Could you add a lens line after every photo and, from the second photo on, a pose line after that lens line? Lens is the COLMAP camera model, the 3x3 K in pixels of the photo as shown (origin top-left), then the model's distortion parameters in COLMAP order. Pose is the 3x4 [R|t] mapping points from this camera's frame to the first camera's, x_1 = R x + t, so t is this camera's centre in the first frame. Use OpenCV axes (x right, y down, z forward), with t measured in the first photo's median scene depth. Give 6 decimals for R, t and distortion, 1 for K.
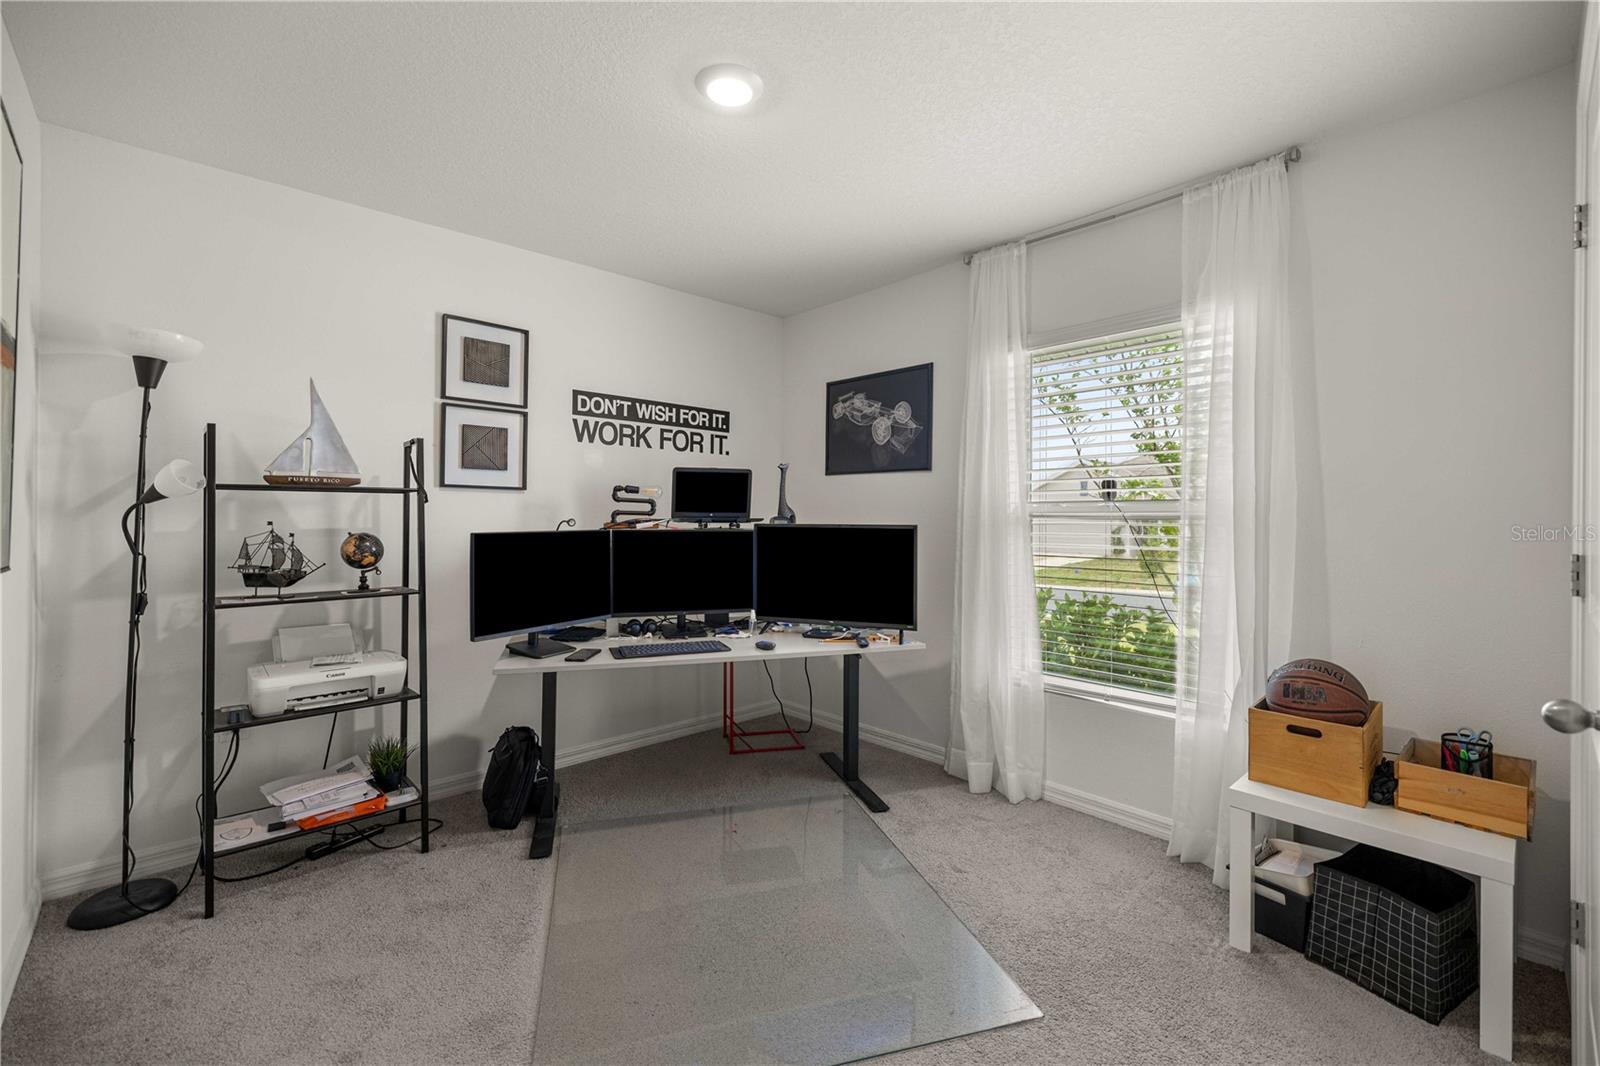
lens RADIAL K [[699.0, 0, 804.9], [0, 699.0, 518.8], [0, 0, 1]] dist [0.002059, 0.000156]
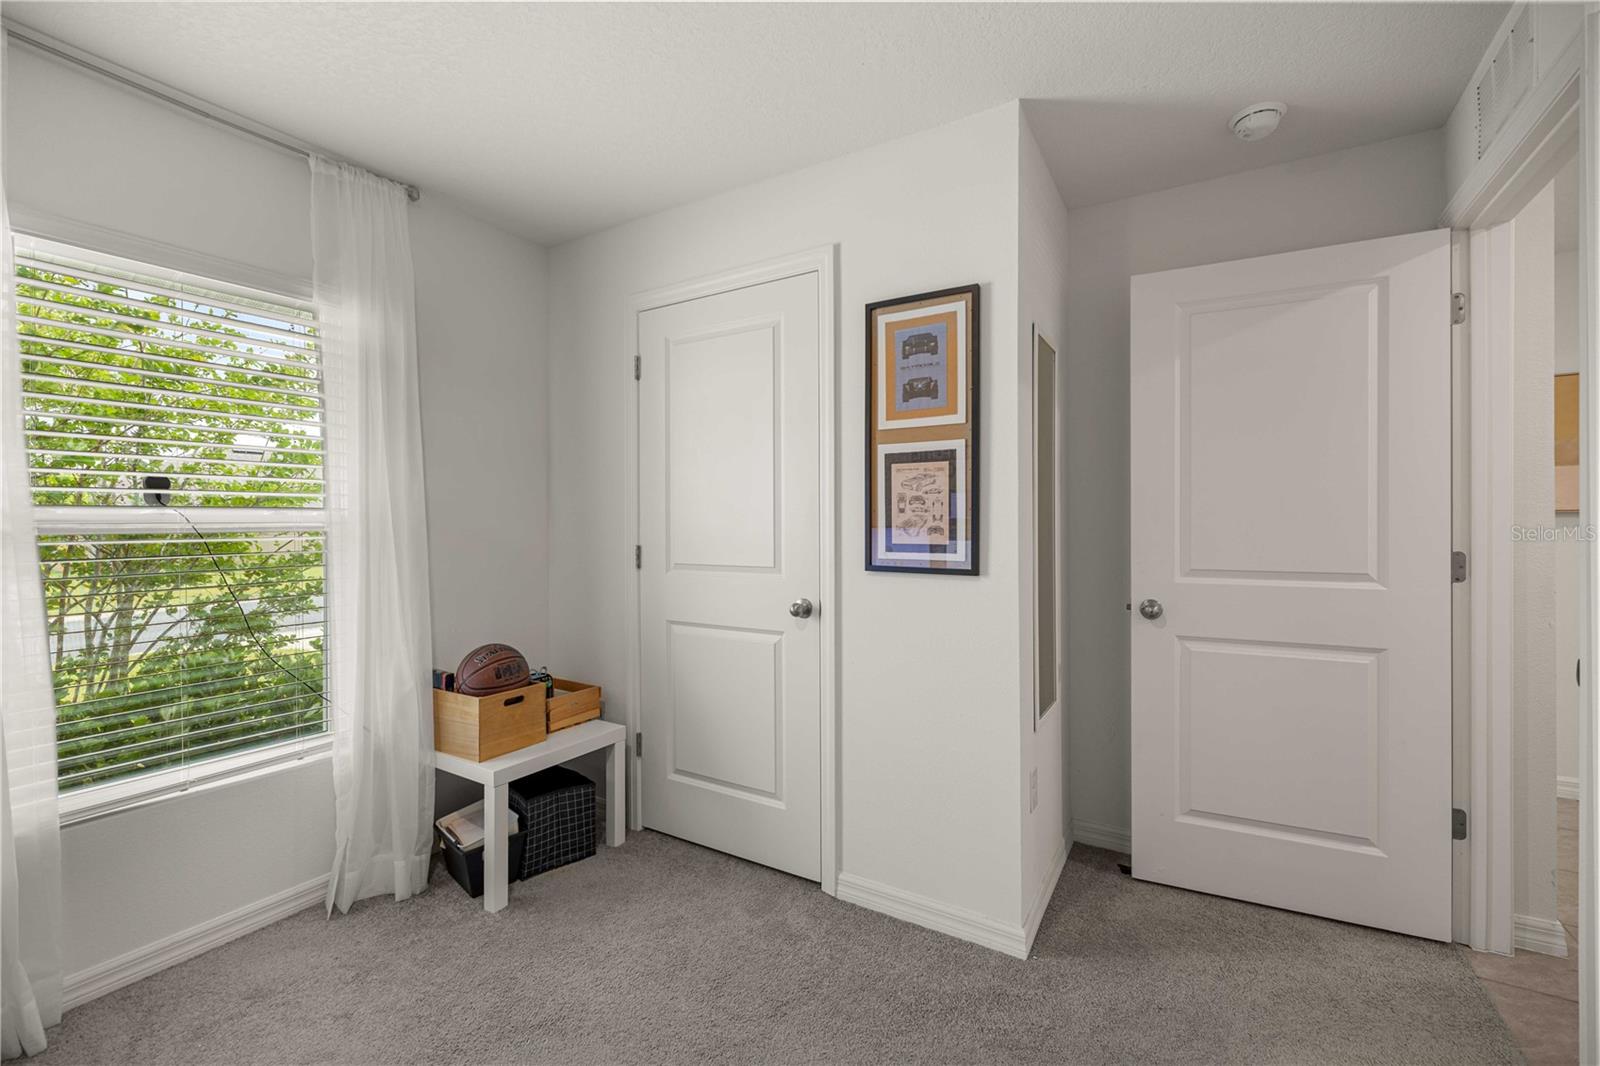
lens RADIAL K [[699.0, 0, 802.0], [0, 699.0, 524.8], [0, 0, 1]] dist [0.002059, 0.000156]
pose [[-0.289497, -0.011092, 0.957115, -0.526668], [0.006281, 0.999889, 0.013488, -0.016456], [-0.957158, 0.009917, -0.289396, 0.754633]]
